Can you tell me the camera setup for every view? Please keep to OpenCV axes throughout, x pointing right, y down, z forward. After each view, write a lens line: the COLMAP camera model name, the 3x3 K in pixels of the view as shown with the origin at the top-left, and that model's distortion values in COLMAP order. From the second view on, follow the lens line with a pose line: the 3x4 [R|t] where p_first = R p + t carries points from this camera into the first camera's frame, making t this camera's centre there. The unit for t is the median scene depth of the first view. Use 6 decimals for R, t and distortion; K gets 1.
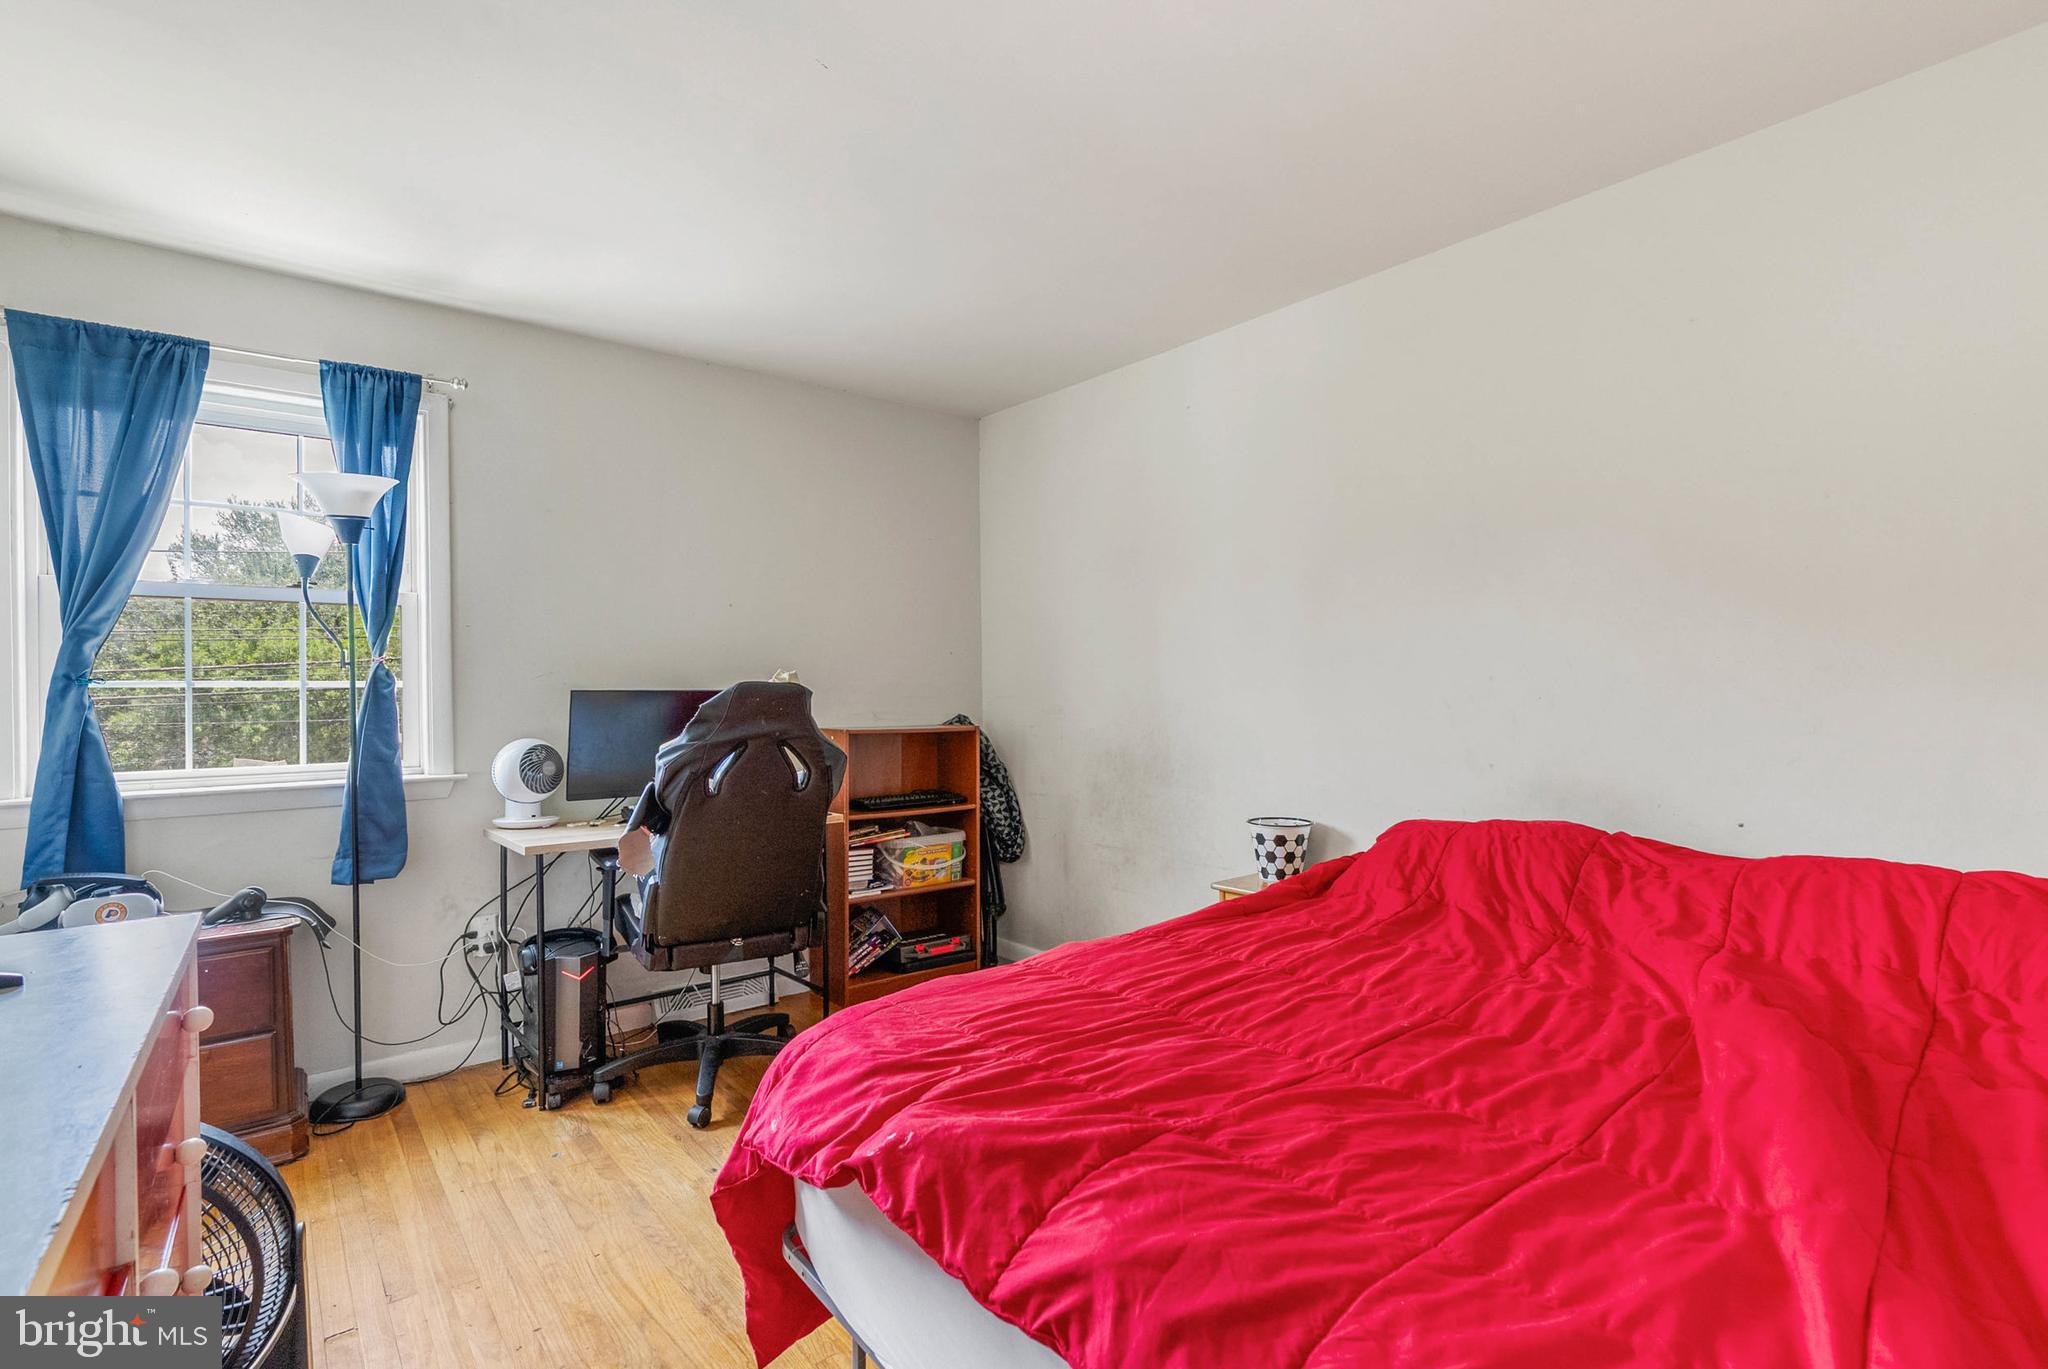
lens RADIAL K [[964.3, 0, 1033.2], [0, 964.3, 686.8], [0, 0, 1]] dist [-0.002126, 0.000466]
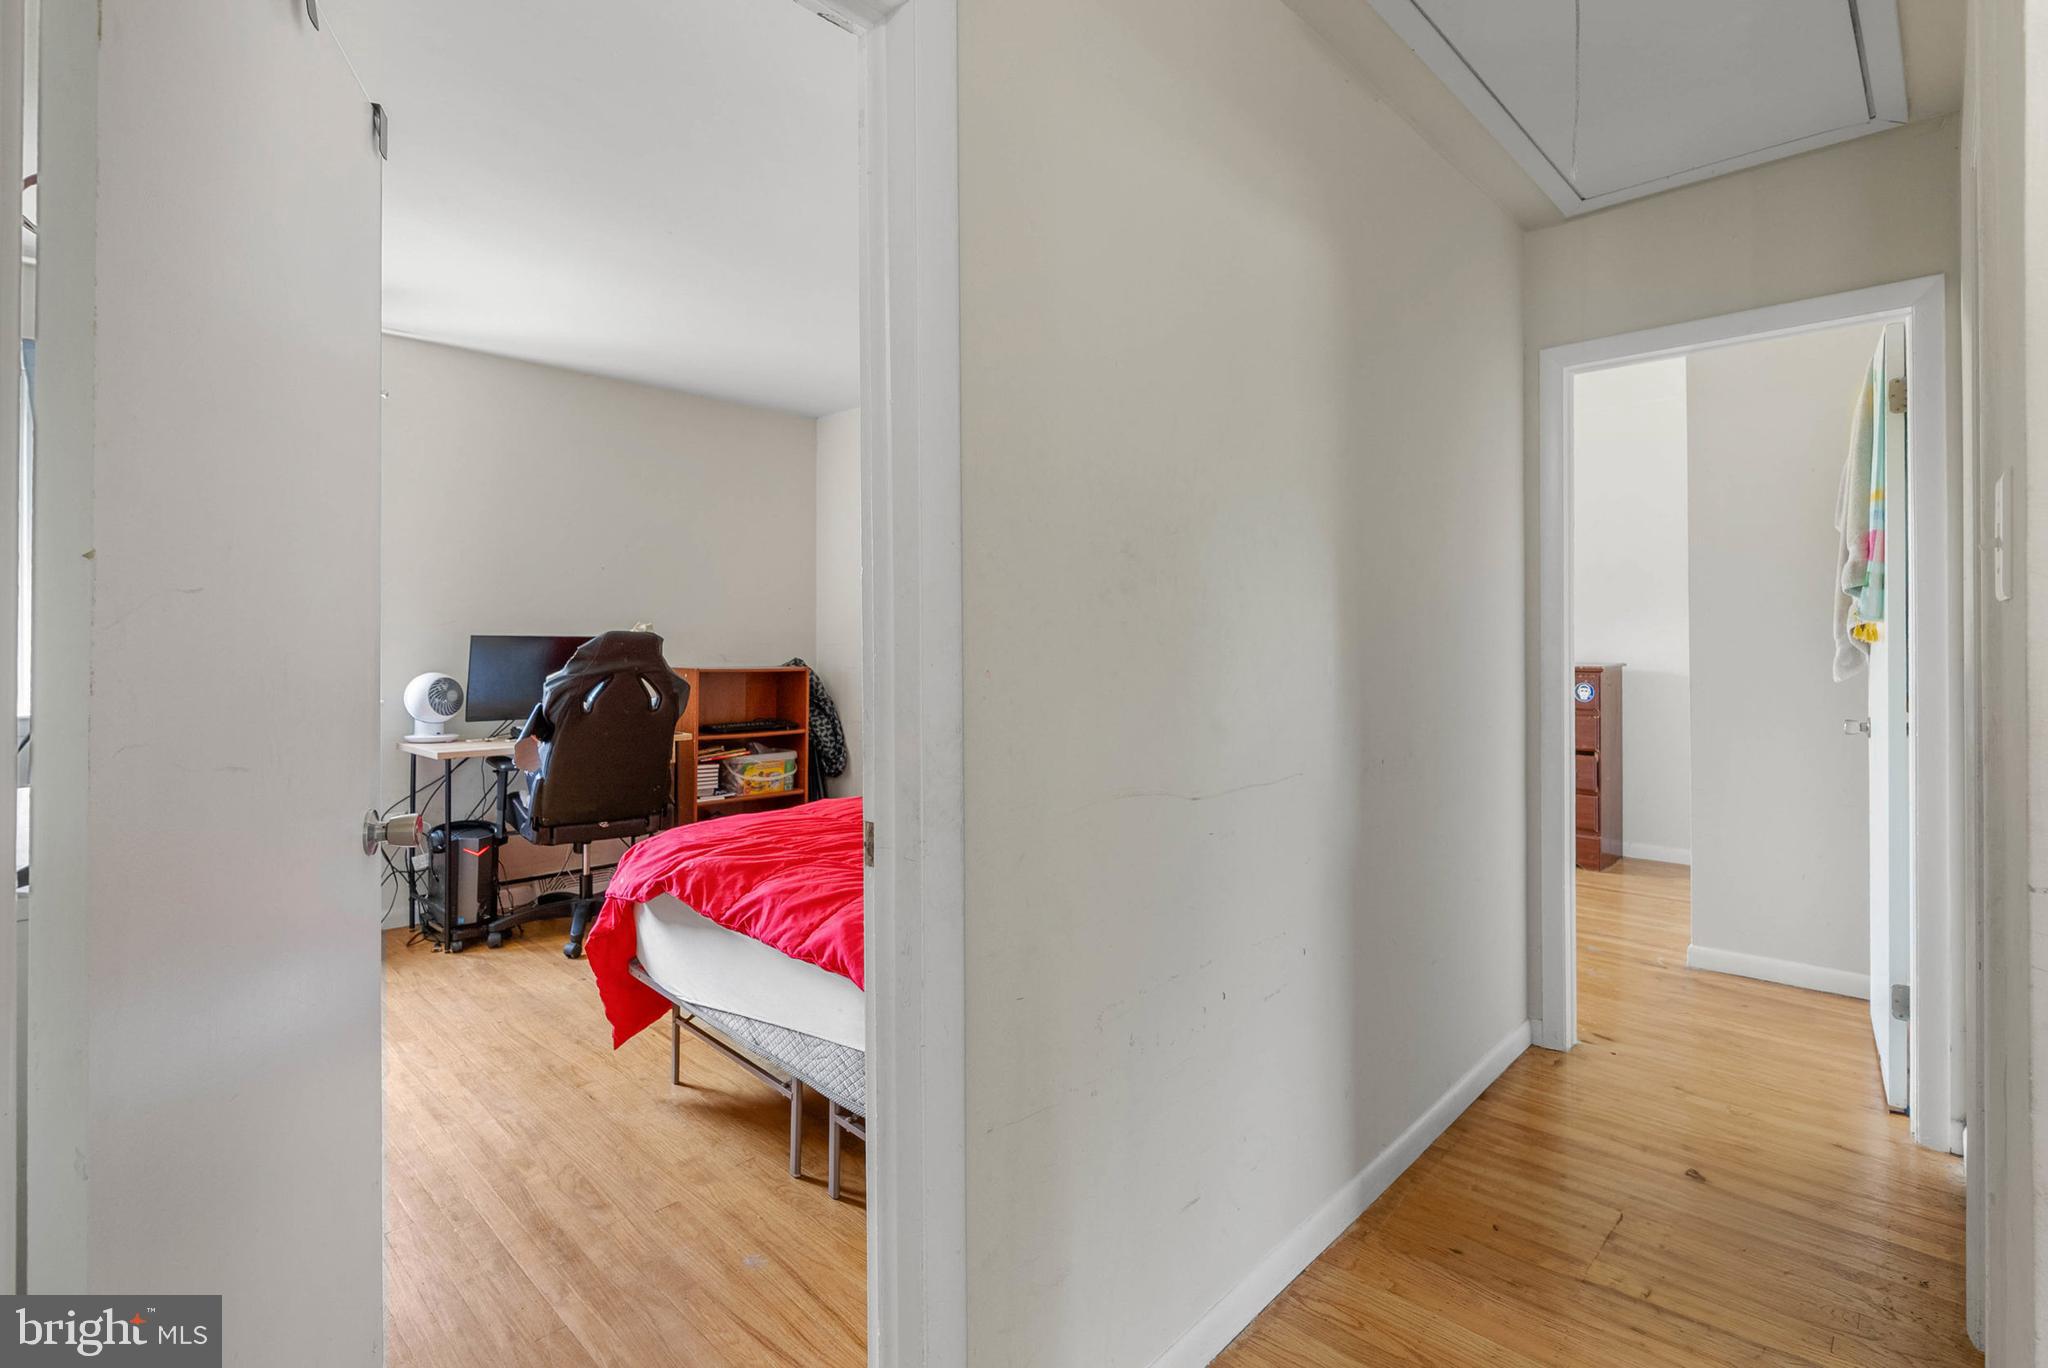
lens RADIAL K [[950.7, 0, 1033.5], [0, 950.7, 632.6], [0, 0, 1]] dist [0.000780, 0.000082]
pose [[0.992661, 0.011770, 0.120356, 0.113418], [-0.011409, 0.999928, -0.003684, -0.003986], [-0.120391, 0.002284, 0.992724, -0.353488]]
